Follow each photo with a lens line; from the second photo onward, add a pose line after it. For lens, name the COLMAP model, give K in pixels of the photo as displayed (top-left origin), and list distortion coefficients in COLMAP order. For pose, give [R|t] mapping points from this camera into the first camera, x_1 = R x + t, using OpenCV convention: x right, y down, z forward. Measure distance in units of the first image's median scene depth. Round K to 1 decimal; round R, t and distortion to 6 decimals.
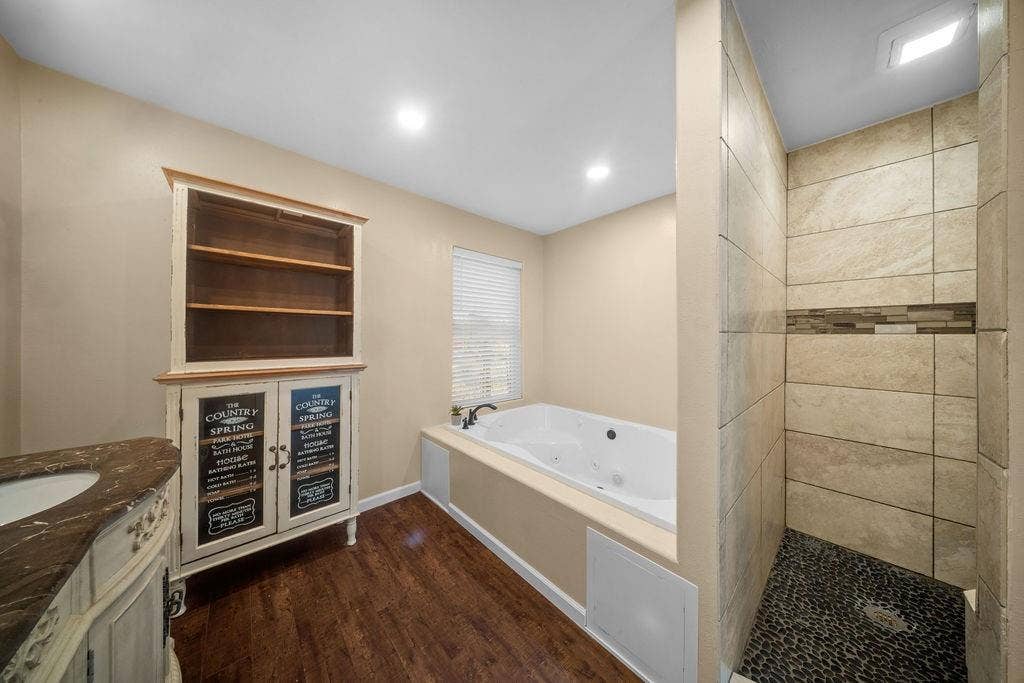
lens RADIAL K [[304.3, 0, 514.2], [0, 304.3, 335.0], [0, 0, 1]] dist [0.002139, -0.000703]
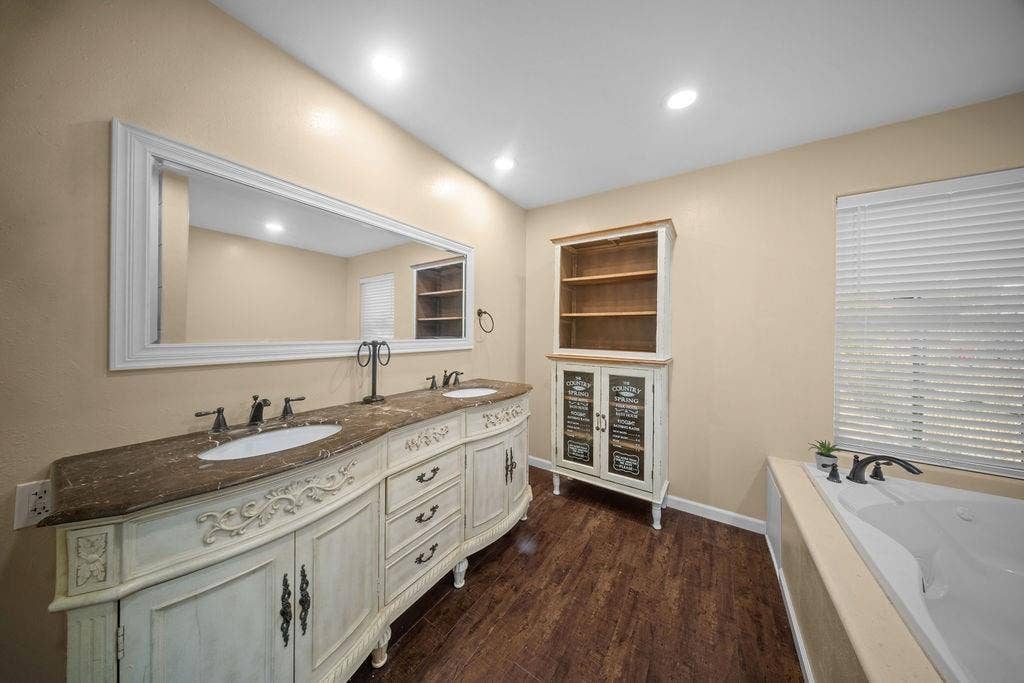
lens RADIAL K [[304.3, 0, 511.8], [0, 304.3, 331.5], [0, 0, 1]] dist [0.002139, -0.000703]
pose [[0.242679, -0.001328, -0.970106, 0.427916], [-0.007415, 0.999967, -0.003224, 0.003956], [0.970078, 0.007976, 0.242661, 0.272984]]
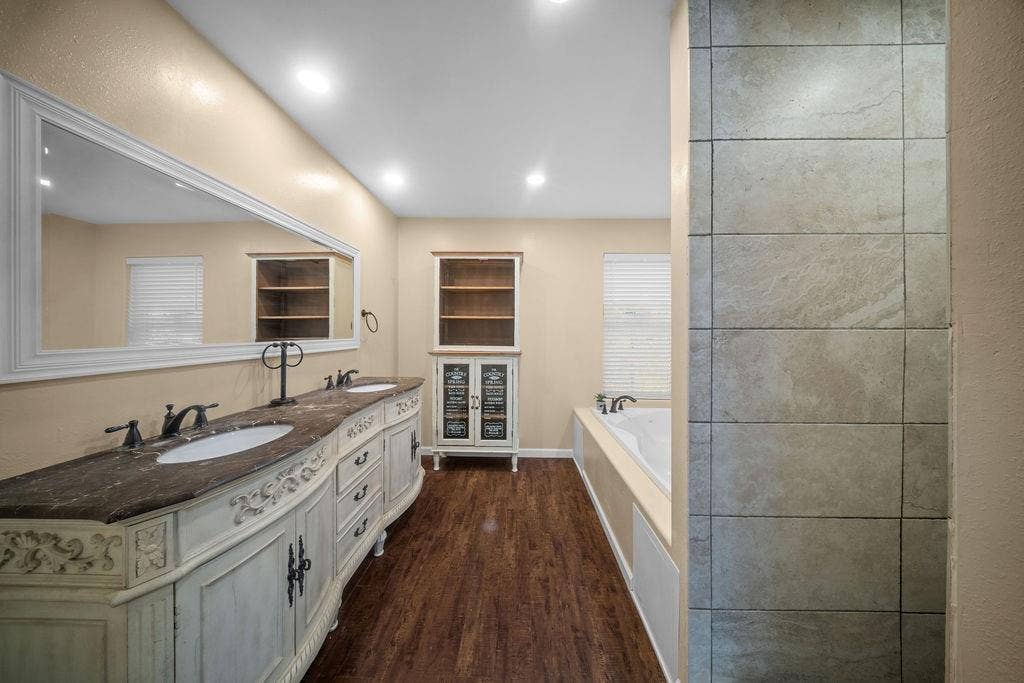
lens RADIAL K [[304.3, 0, 512.5], [0, 304.3, 332.1], [0, 0, 1]] dist [0.002139, -0.000703]
pose [[0.719777, 0.000784, -0.694205, 0.556055], [-0.000750, 1.000000, 0.000351, 0.001974], [0.694205, 0.000268, 0.719777, -0.092200]]
